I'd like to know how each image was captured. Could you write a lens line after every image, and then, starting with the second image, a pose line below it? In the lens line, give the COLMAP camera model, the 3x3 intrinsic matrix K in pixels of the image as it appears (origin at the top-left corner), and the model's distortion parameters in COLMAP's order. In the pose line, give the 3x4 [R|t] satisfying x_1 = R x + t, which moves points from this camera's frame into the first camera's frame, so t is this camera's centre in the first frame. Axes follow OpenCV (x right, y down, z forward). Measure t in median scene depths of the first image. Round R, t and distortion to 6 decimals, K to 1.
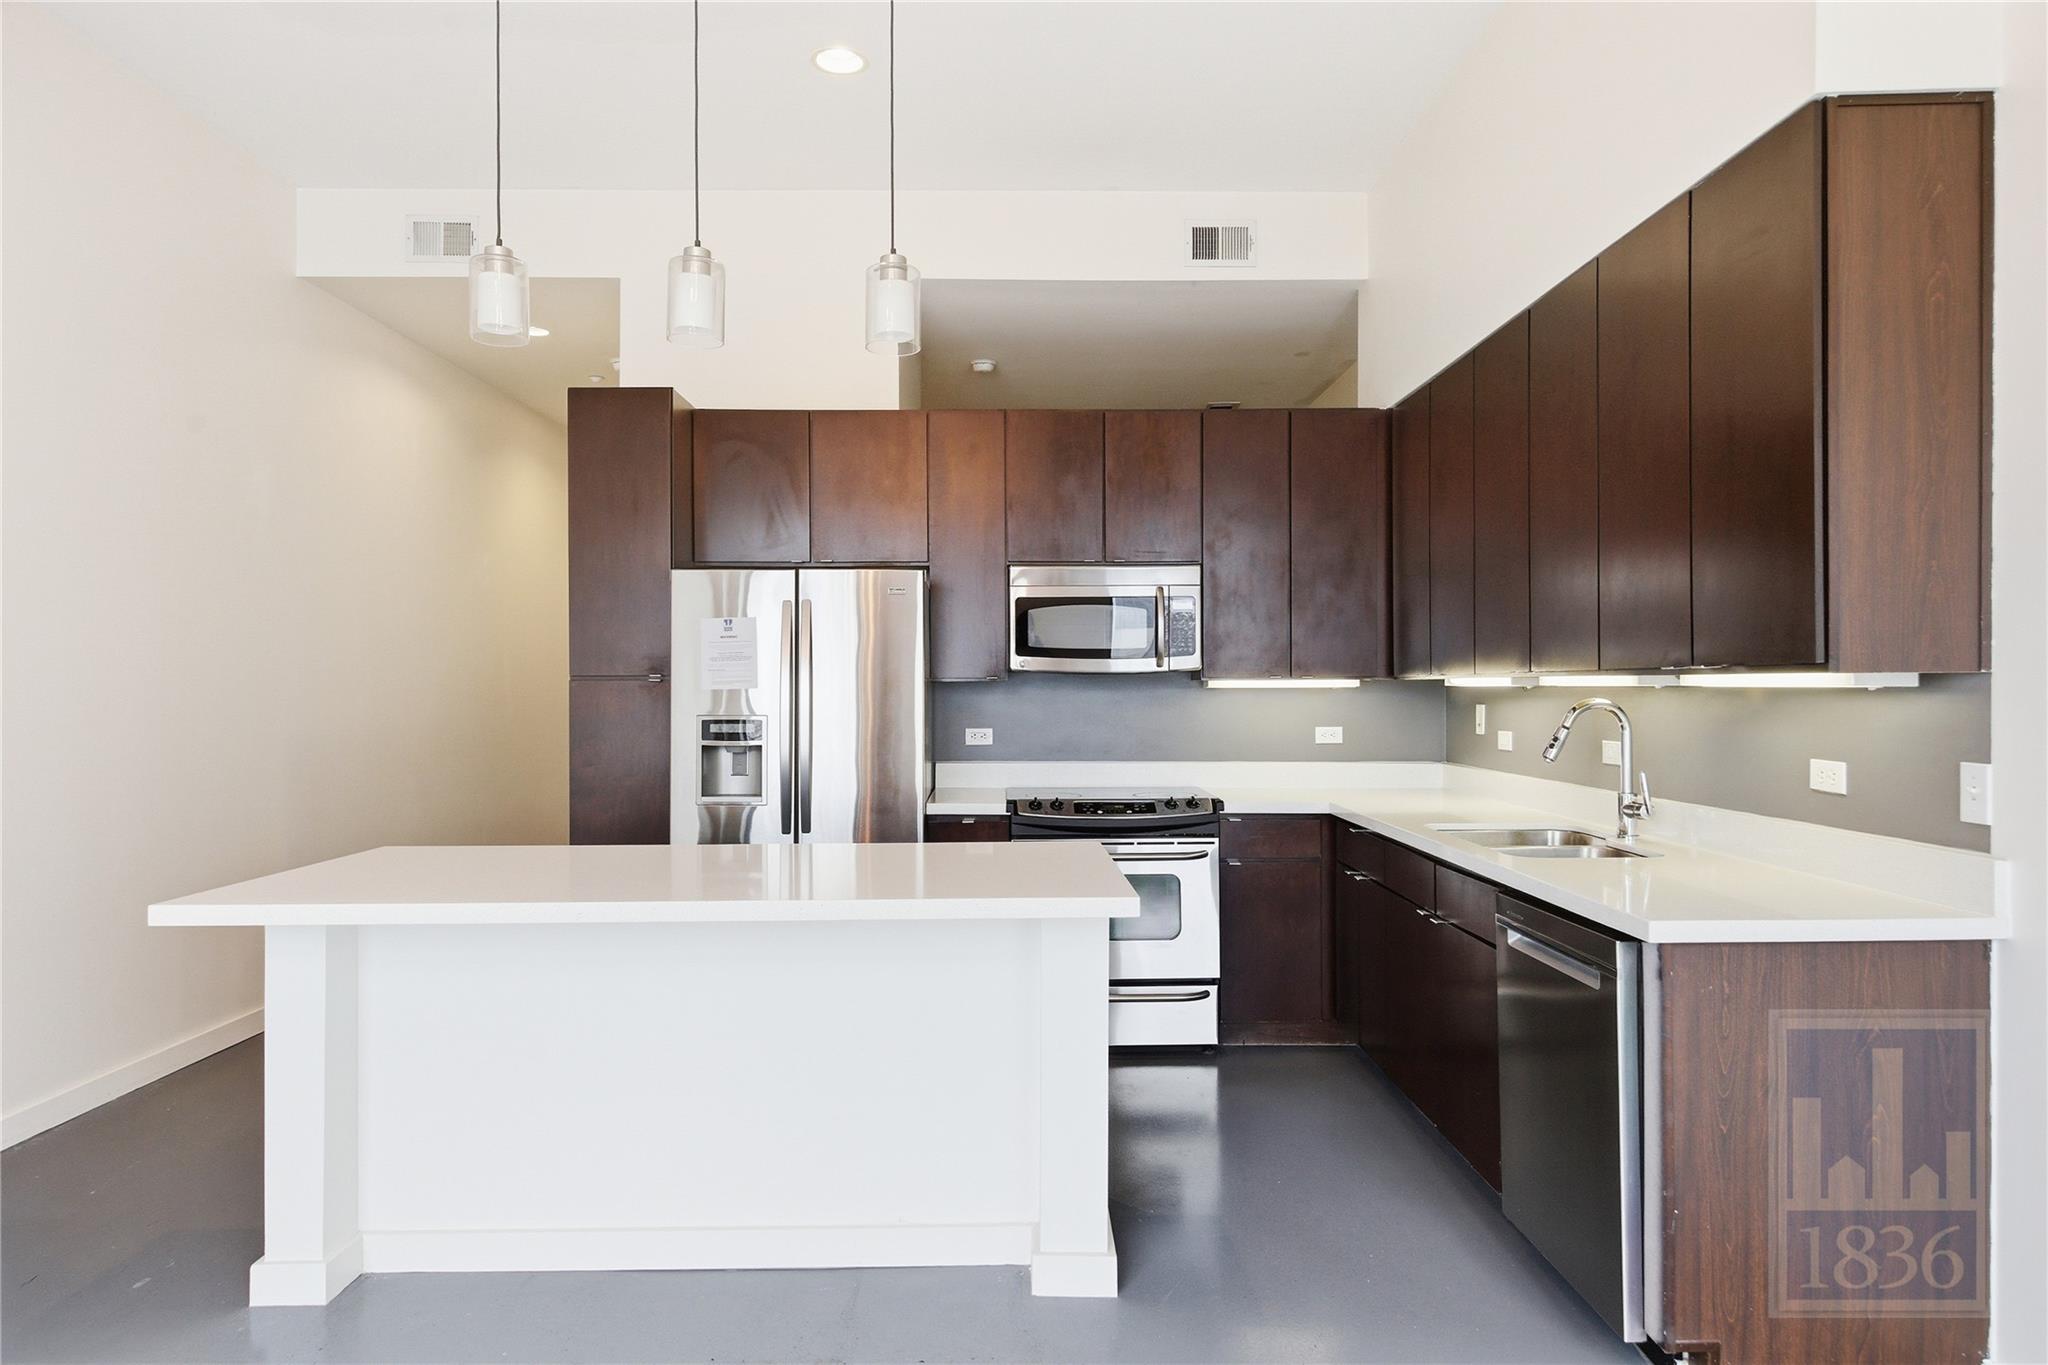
lens RADIAL K [[1223.2, 0, 1031.8], [0, 1223.2, 689.8], [0, 0, 1]] dist [0.001862, -0.002315]
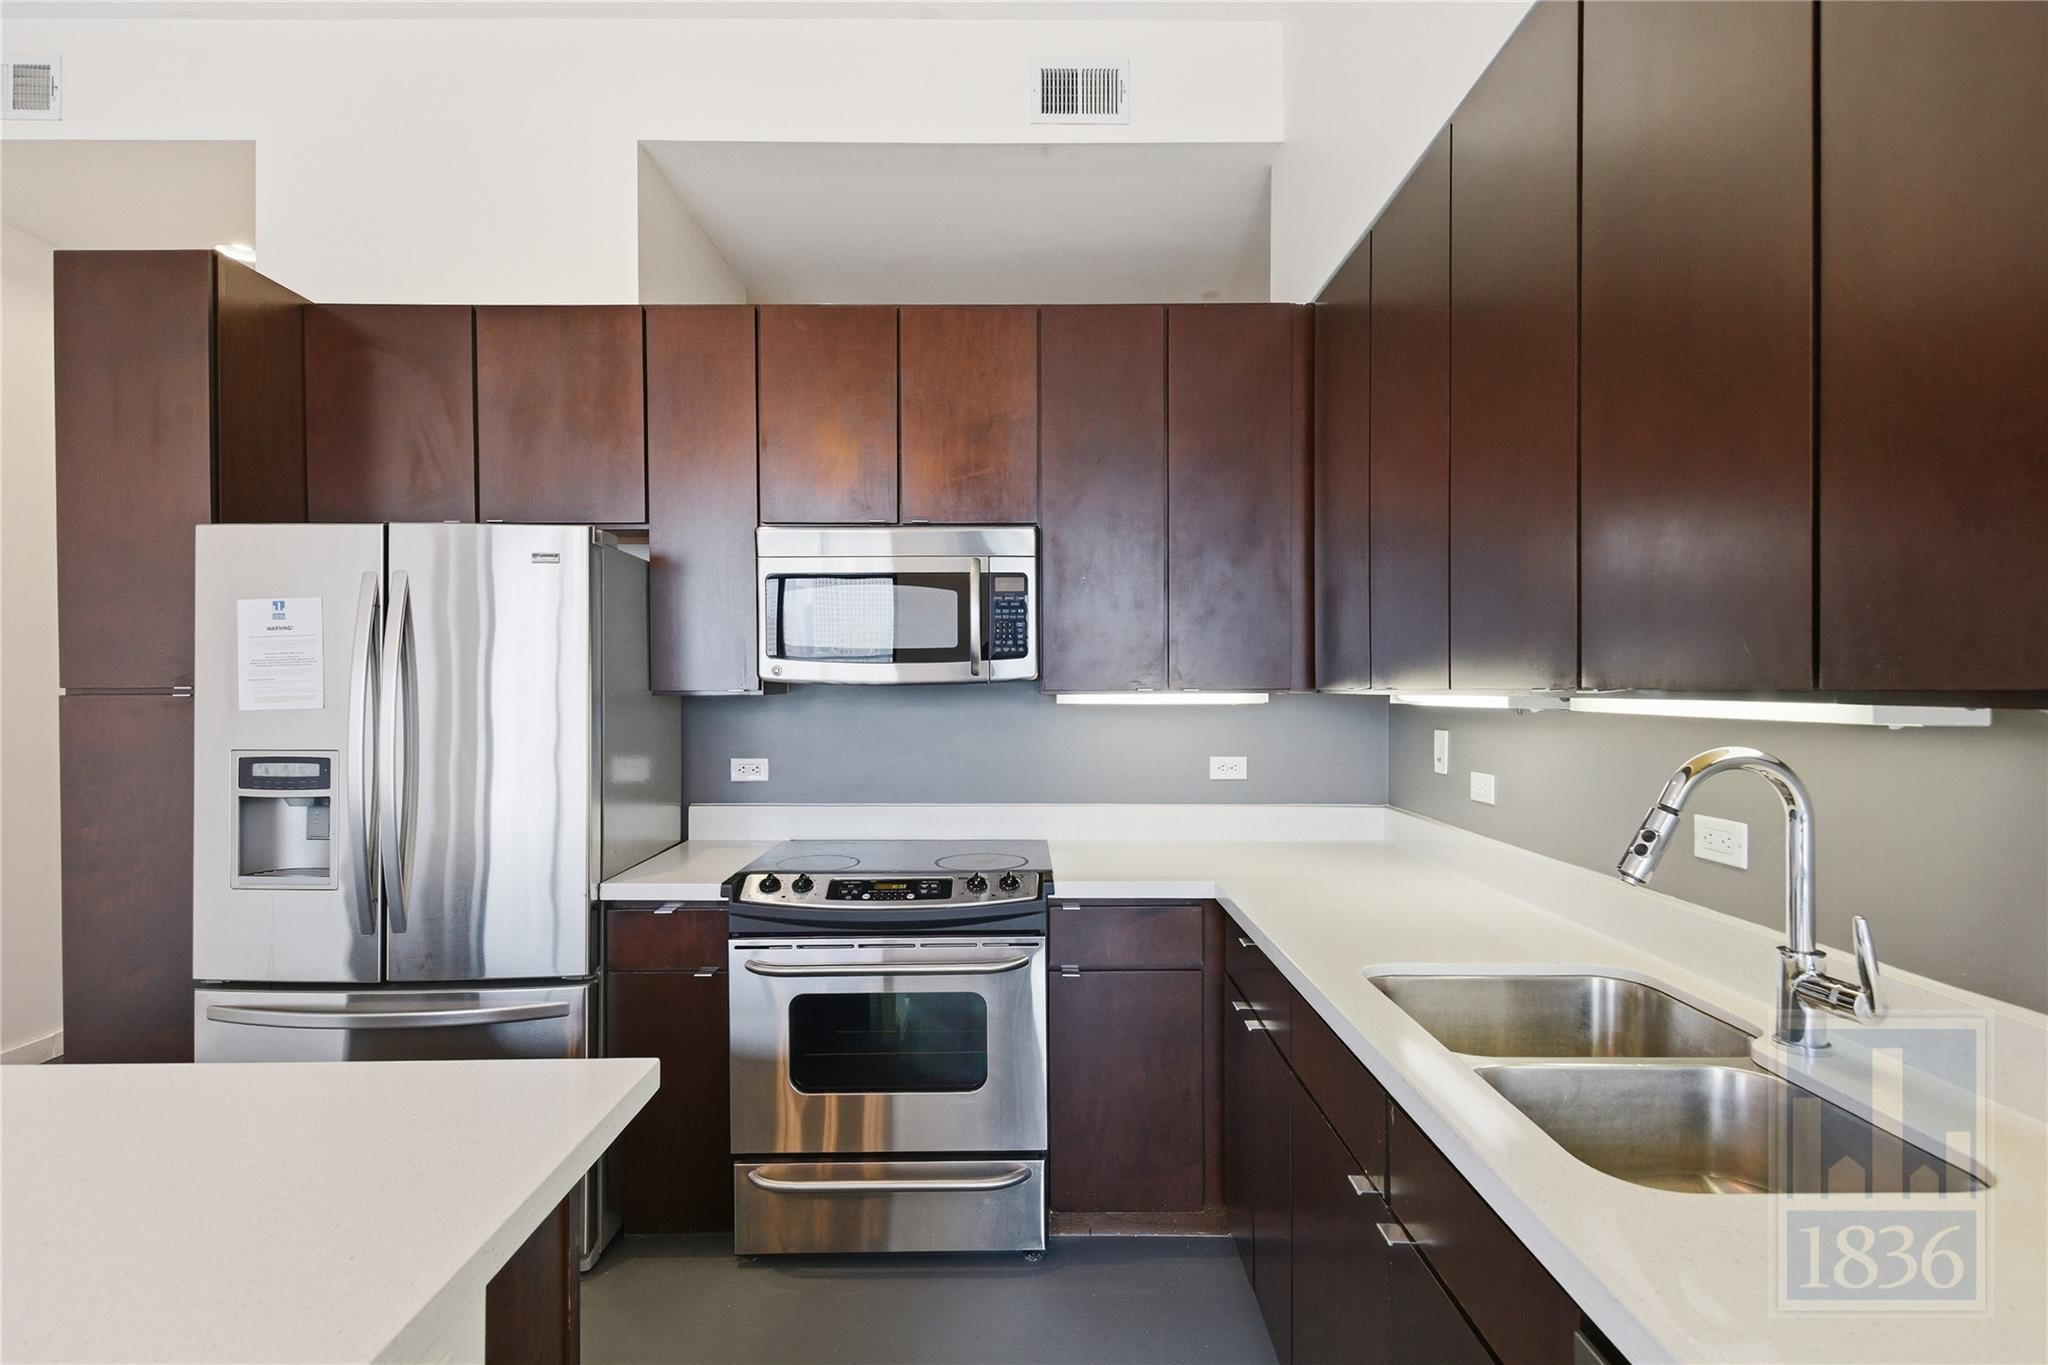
lens RADIAL K [[1012.4, 0, 1028.3], [0, 1012.4, 689.2], [0, 0, 1]] dist [0.014697, -0.000352]
pose [[0.999994, 0.000385, -0.003388, 0.141138], [-0.000389, 0.999999, -0.001088, -0.010409], [0.003387, 0.001089, 0.999994, 0.444968]]
